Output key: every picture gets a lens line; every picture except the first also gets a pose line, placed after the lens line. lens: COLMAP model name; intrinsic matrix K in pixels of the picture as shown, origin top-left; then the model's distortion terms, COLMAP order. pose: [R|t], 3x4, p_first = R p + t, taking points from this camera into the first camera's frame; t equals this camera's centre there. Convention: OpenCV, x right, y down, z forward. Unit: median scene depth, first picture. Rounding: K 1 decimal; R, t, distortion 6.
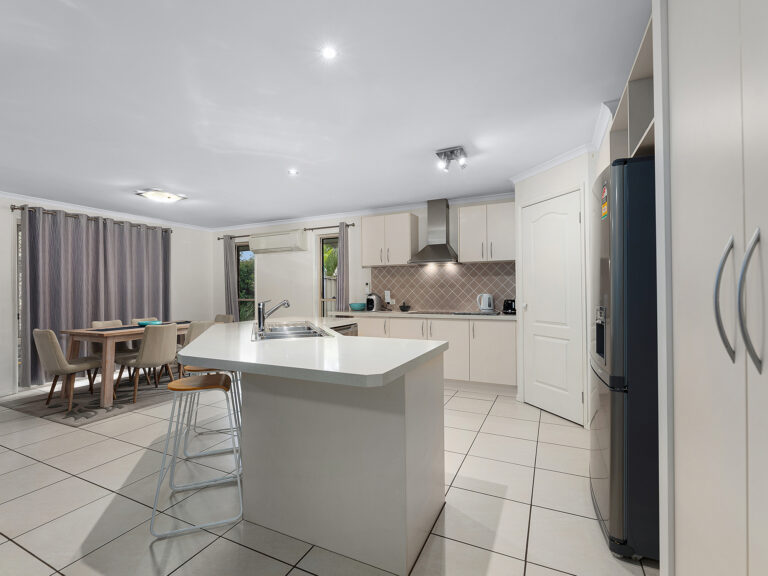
lens RADIAL K [[358.3, 0, 381.9], [0, 358.3, 289.9], [0, 0, 1]] dist [0.001221, -0.000850]
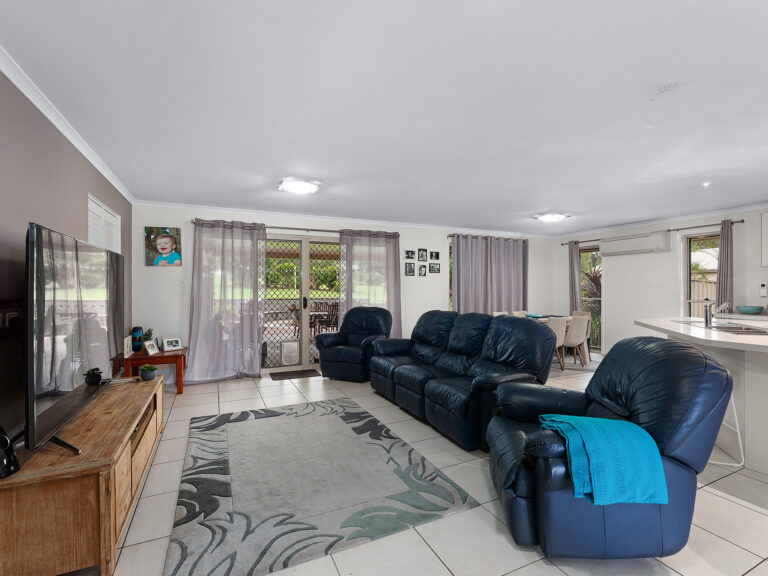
lens RADIAL K [[367.2, 0, 384.8], [0, 367.2, 287.7], [0, 0, 1]] dist [-0.003120, 0.000022]
pose [[0.778342, 0.006132, -0.627810, -0.199388], [-0.004552, 0.999981, 0.004123, -0.009603], [0.627823, -0.000351, 0.778356, -0.311168]]
